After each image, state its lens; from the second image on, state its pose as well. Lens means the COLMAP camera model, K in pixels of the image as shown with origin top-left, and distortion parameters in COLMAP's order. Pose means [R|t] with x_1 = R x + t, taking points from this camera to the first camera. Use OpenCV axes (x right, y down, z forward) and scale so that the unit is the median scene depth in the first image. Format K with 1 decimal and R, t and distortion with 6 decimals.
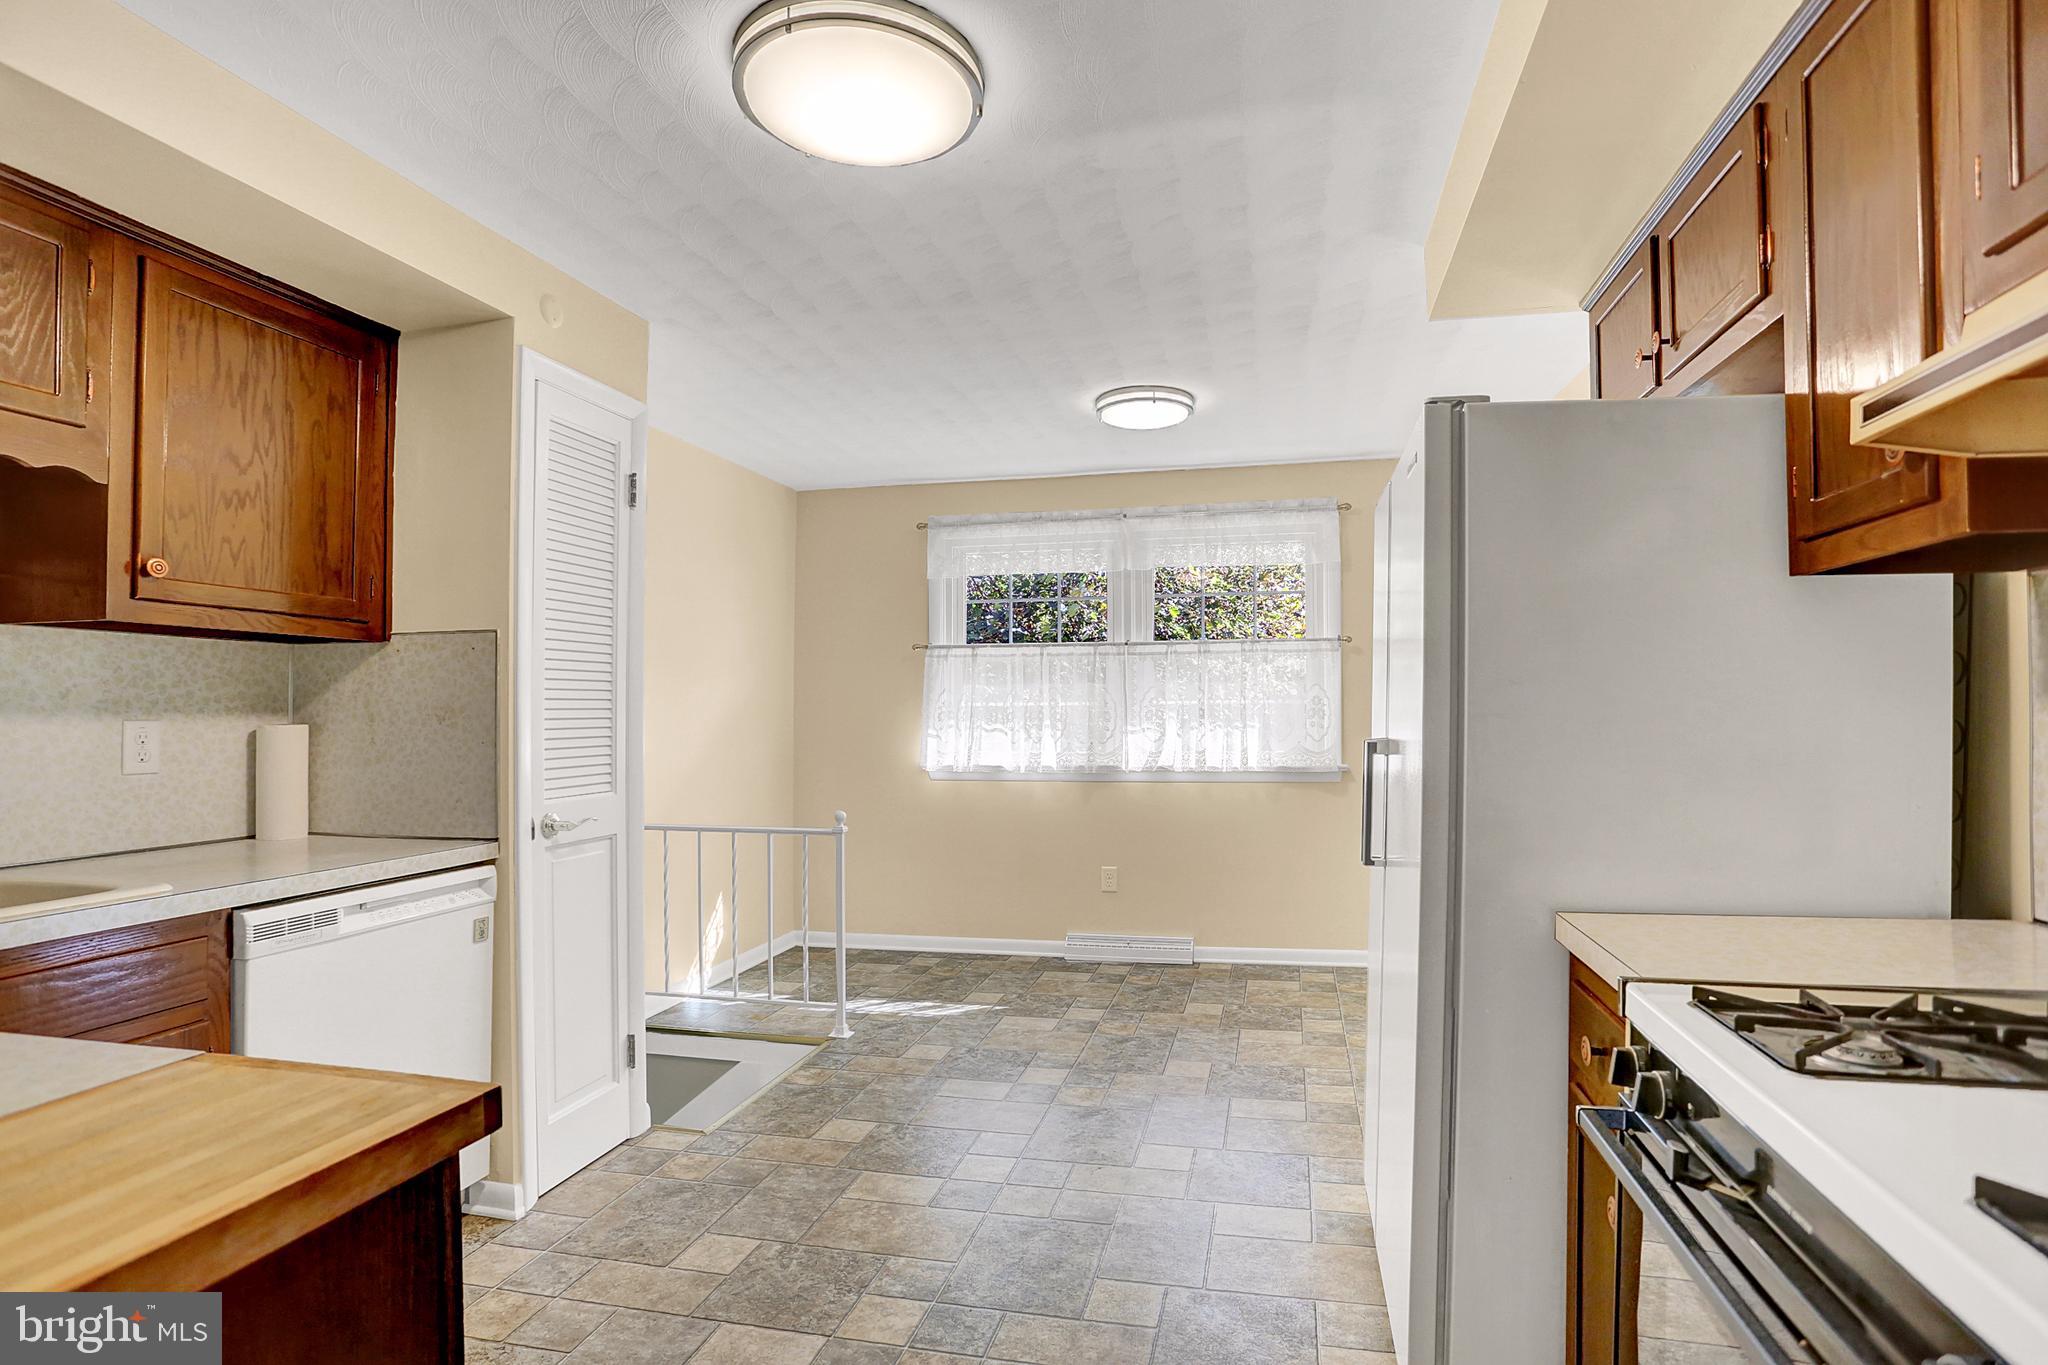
lens RADIAL K [[1018.0, 0, 1086.3], [0, 1018.0, 693.6], [0, 0, 1]] dist [-0.078469, 0.036151]
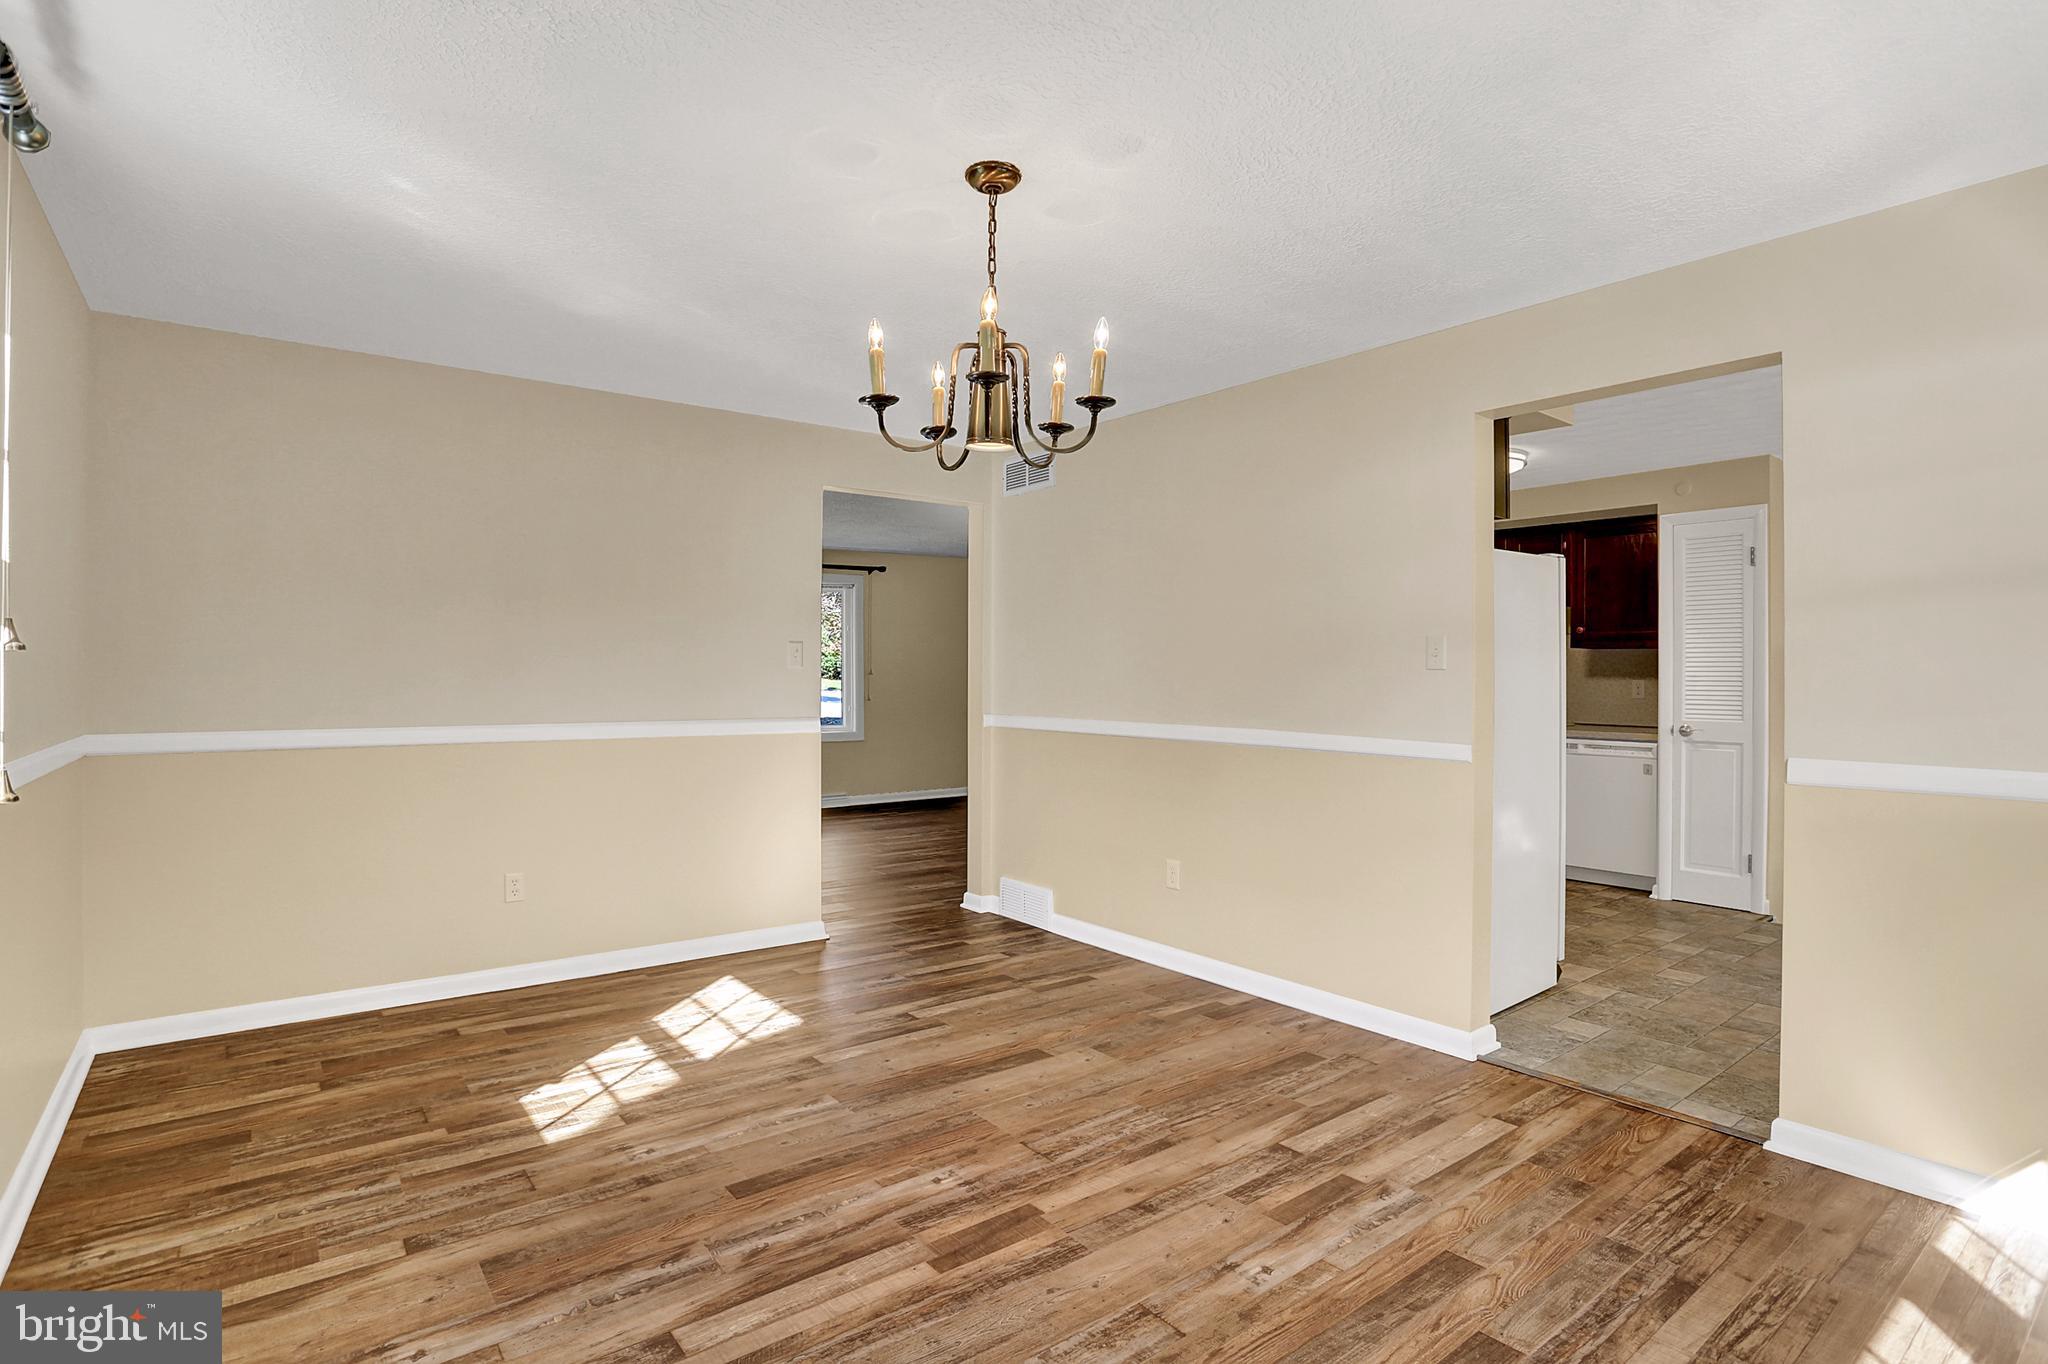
lens RADIAL K [[1011.9, 0, 1000.8], [0, 1011.9, 668.7], [0, 0, 1]] dist [-0.032012, 0.000385]
pose [[-0.670462, 0.002722, -0.741939, 2.237796], [0.018674, 0.999738, -0.013207, 0.000255], [0.741709, -0.022709, -0.670337, 1.476519]]
